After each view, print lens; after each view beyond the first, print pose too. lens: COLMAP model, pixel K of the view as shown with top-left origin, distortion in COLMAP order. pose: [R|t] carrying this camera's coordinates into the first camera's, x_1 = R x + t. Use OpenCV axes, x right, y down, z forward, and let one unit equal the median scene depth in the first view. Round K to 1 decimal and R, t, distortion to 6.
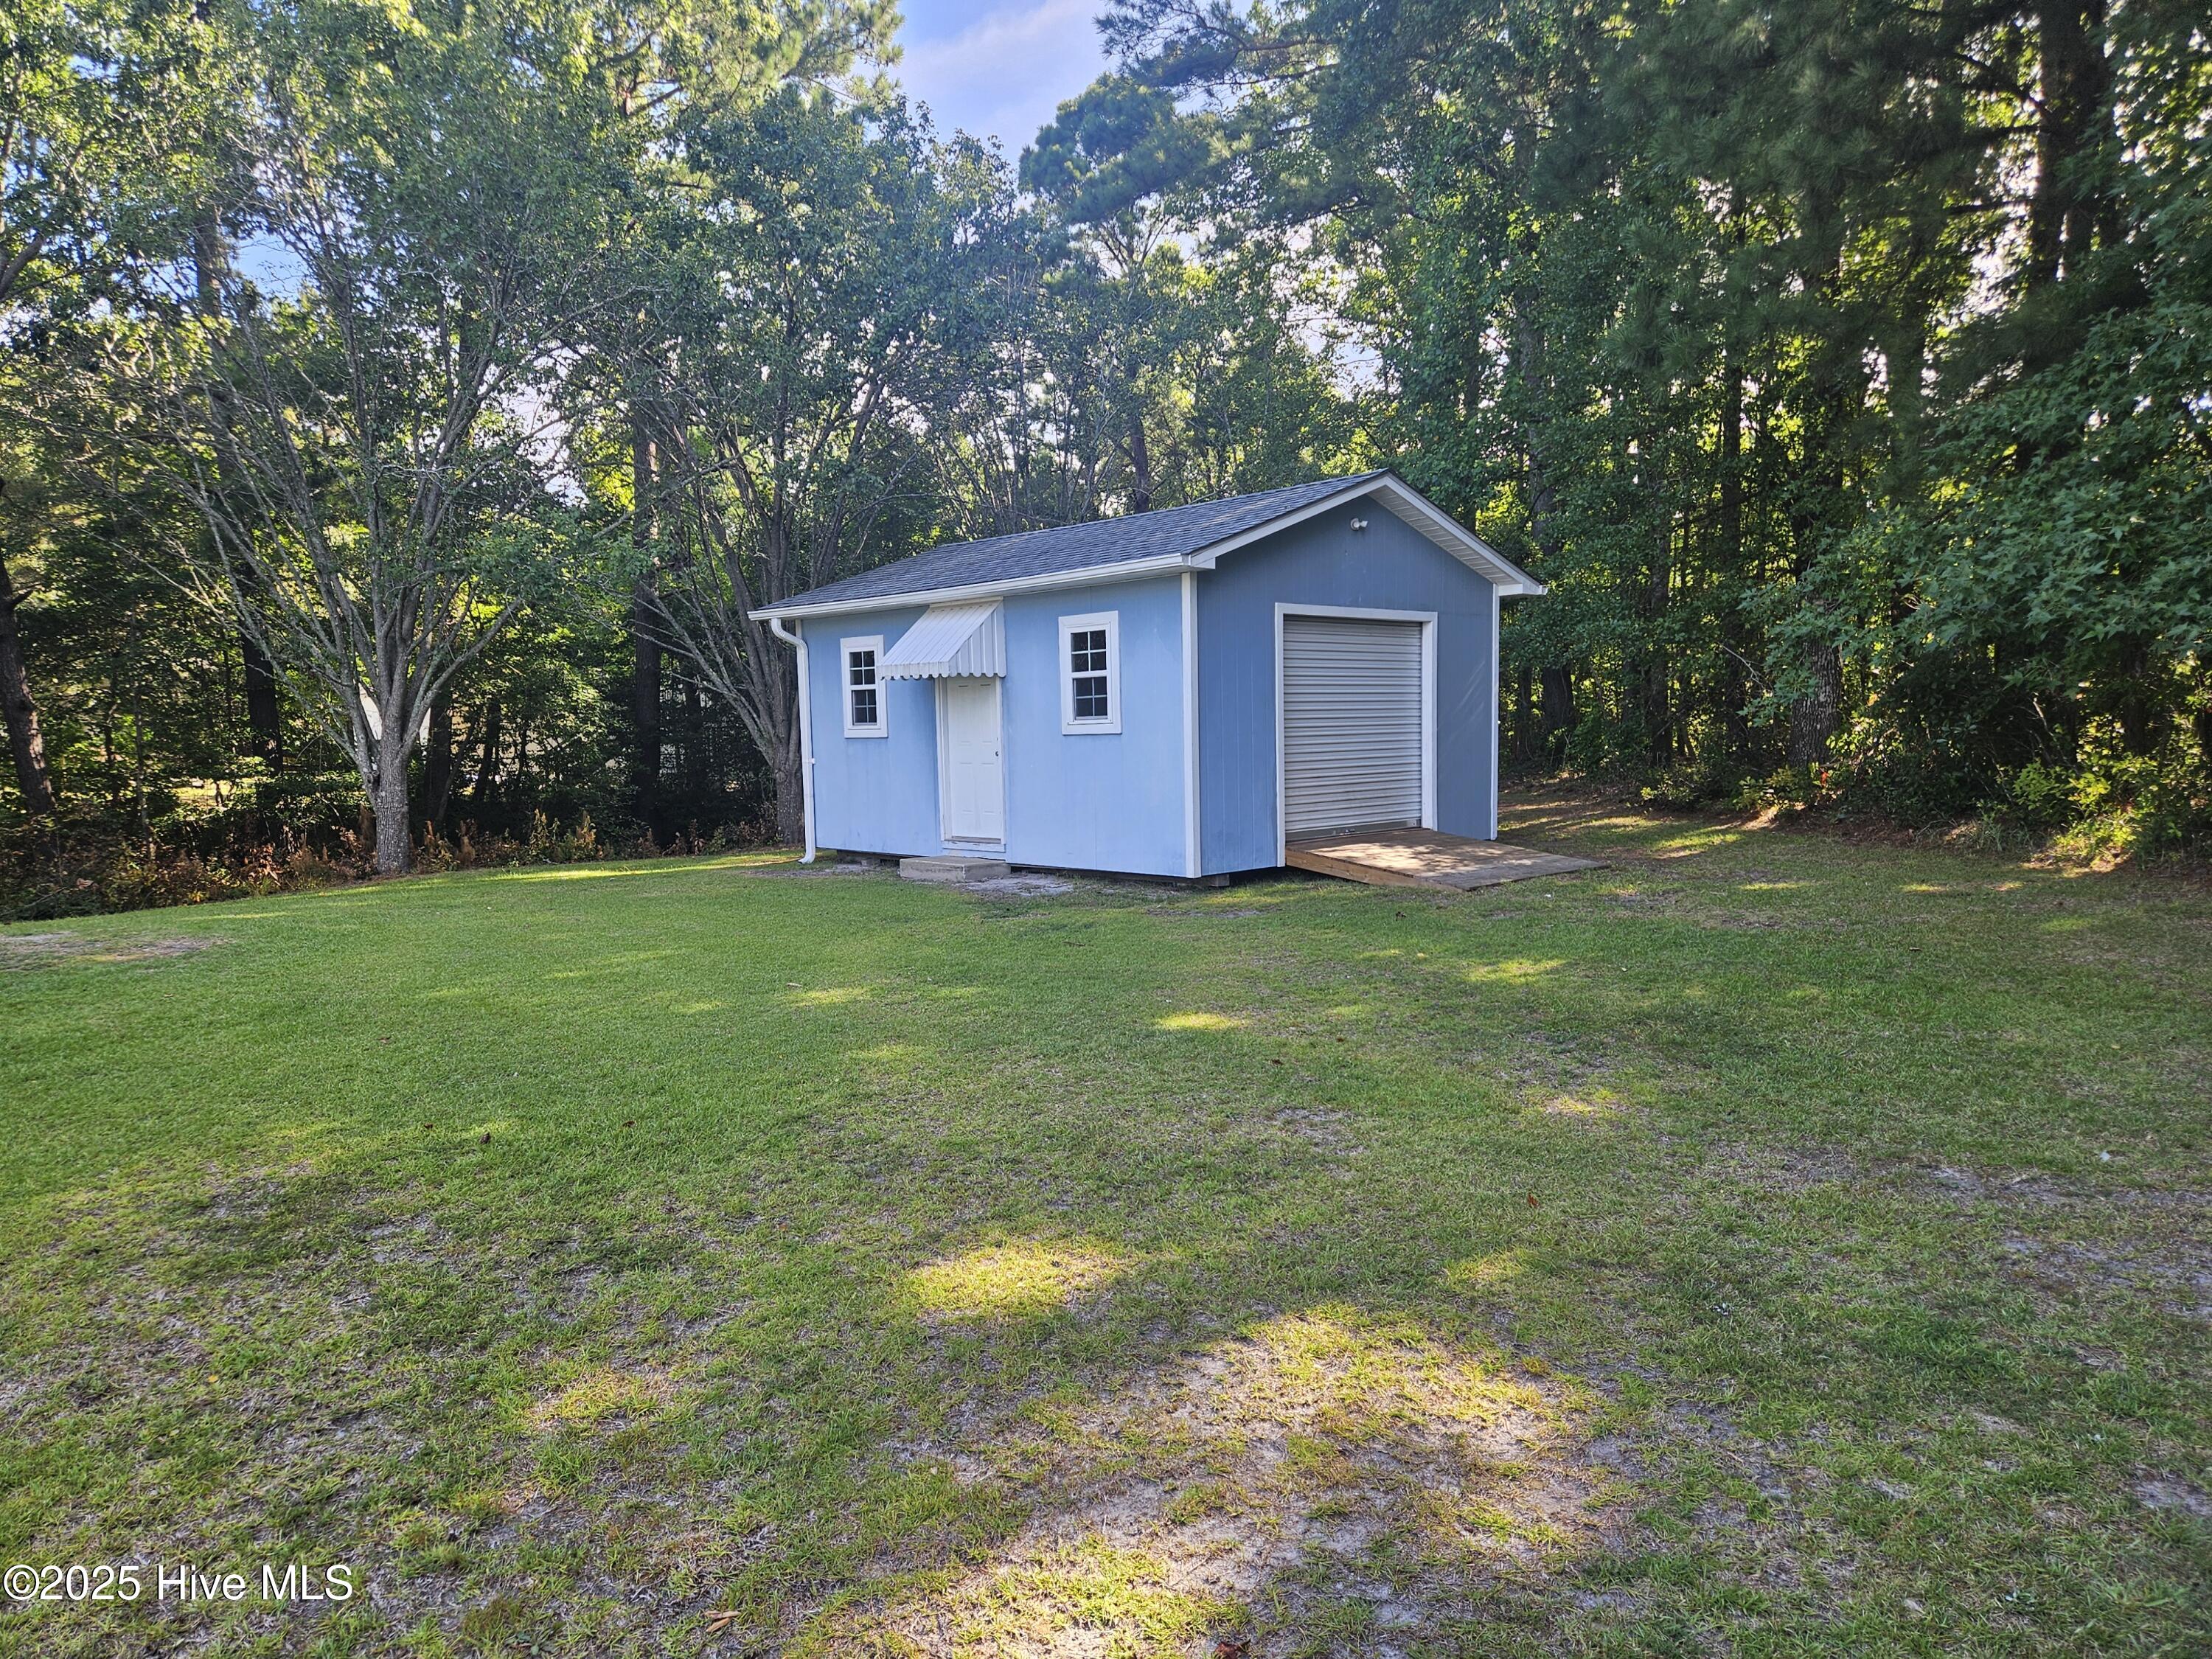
lens RADIAL K [[1493.1, 0, 1110.3], [0, 1493.1, 837.4], [0, 0, 1]] dist [0.060747, -0.051732]
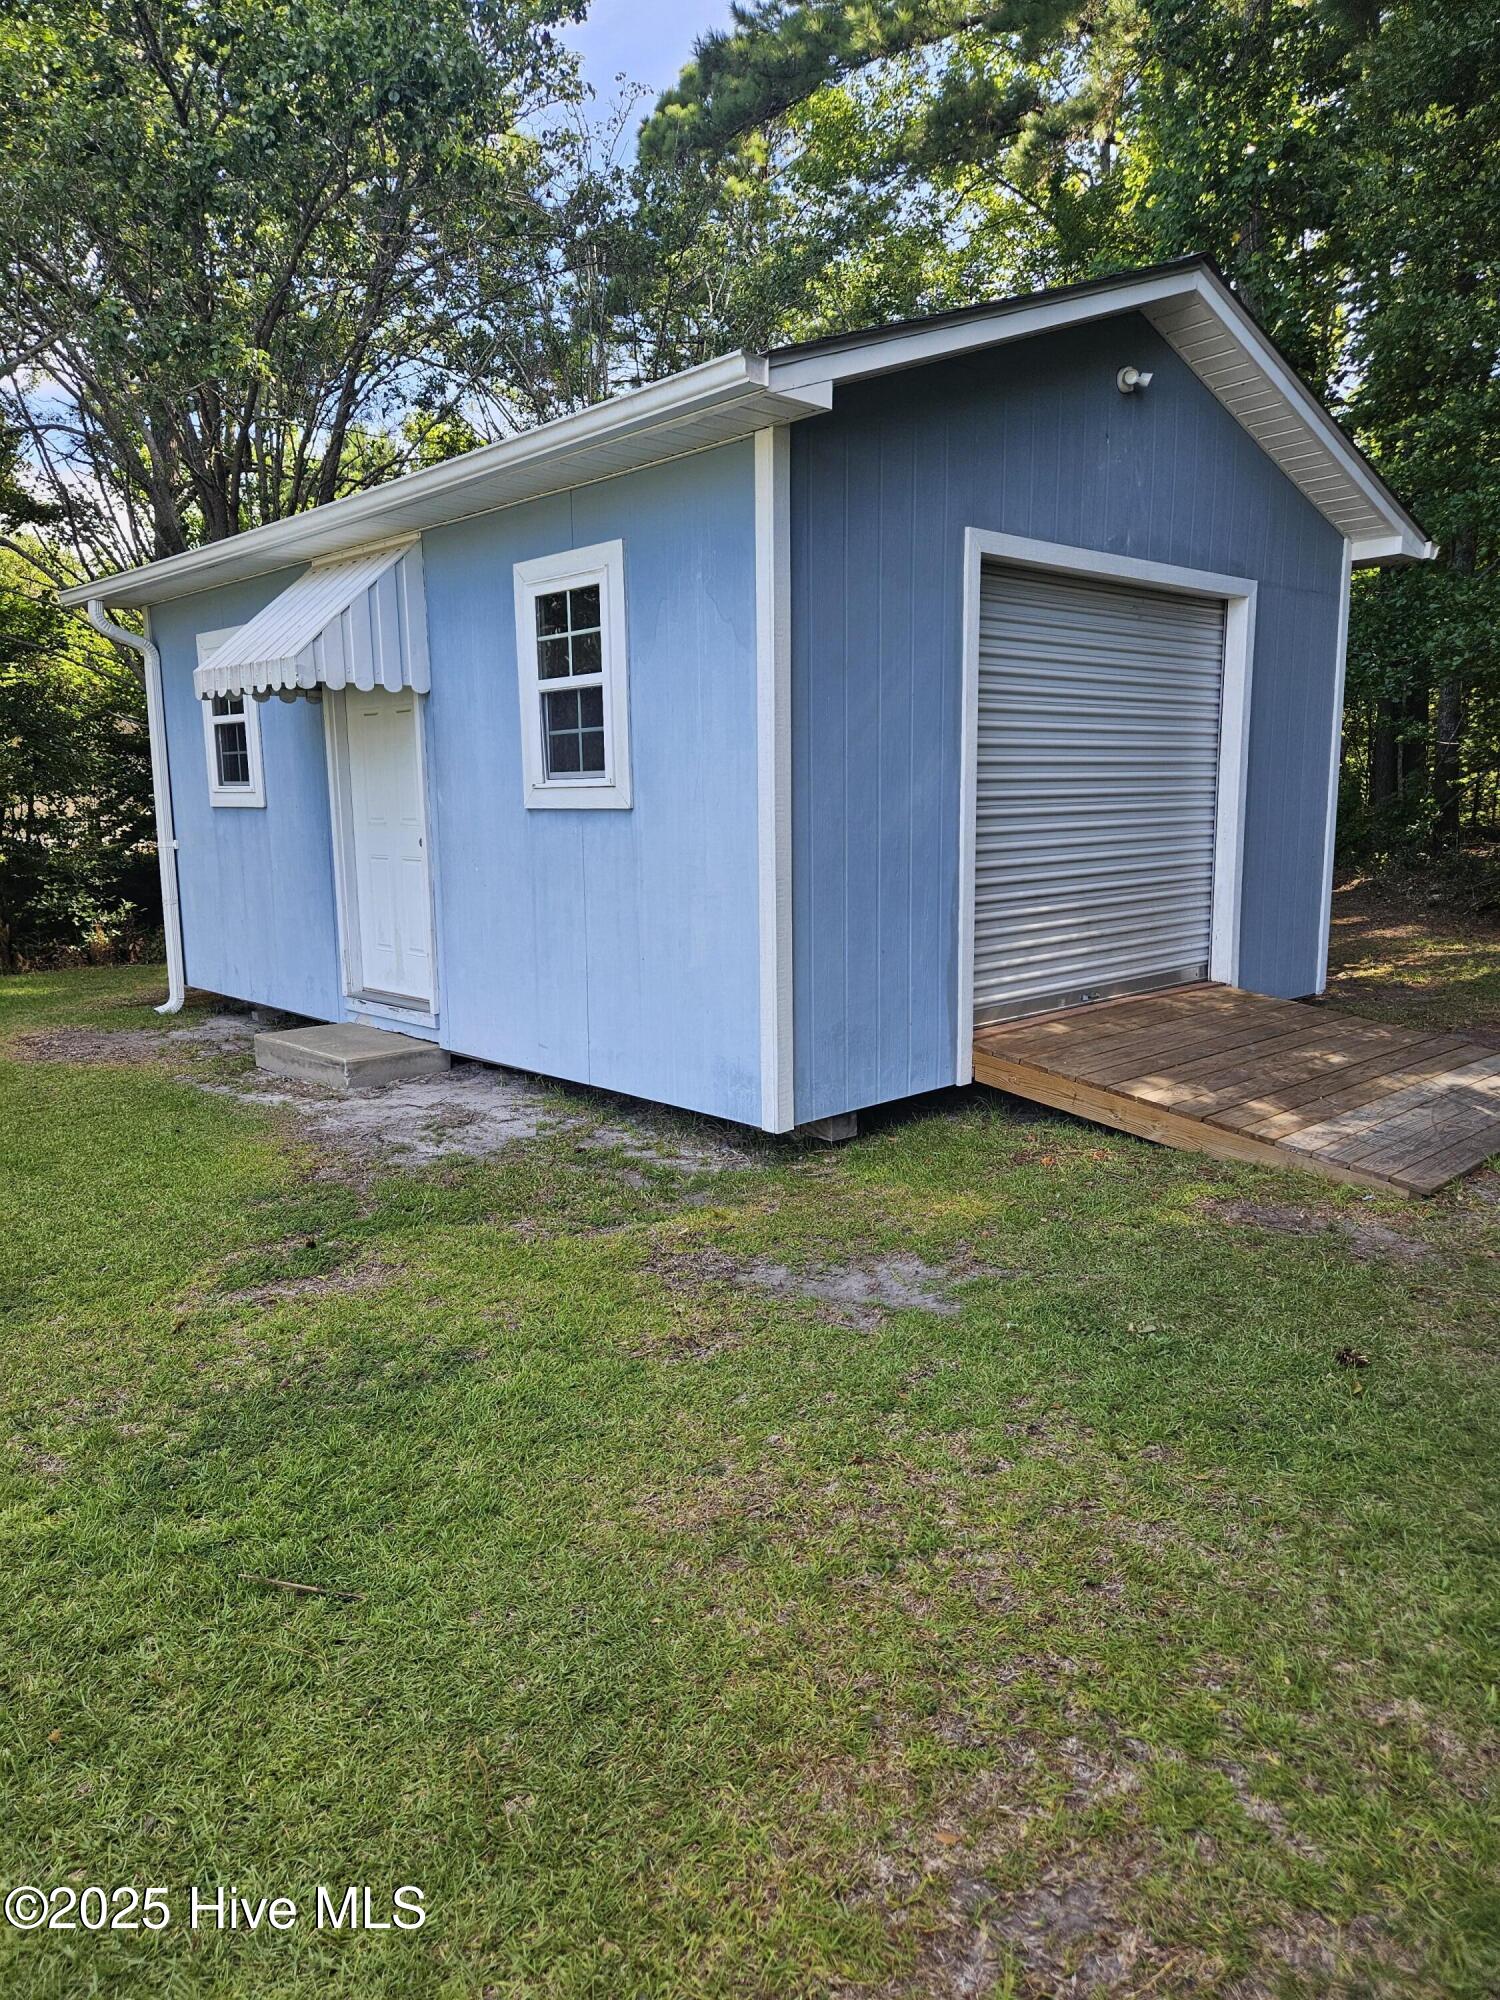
lens RADIAL K [[1350.0, 0, 754.5], [0, 1350.0, 983.0], [0, 0, 1]] dist [0.060747, -0.051732]
pose [[0.999953, 0.009230, -0.003107, 0.045198], [-0.008997, 0.997645, 0.067999, -0.042033], [0.003727, -0.067968, 0.997681, 0.543000]]
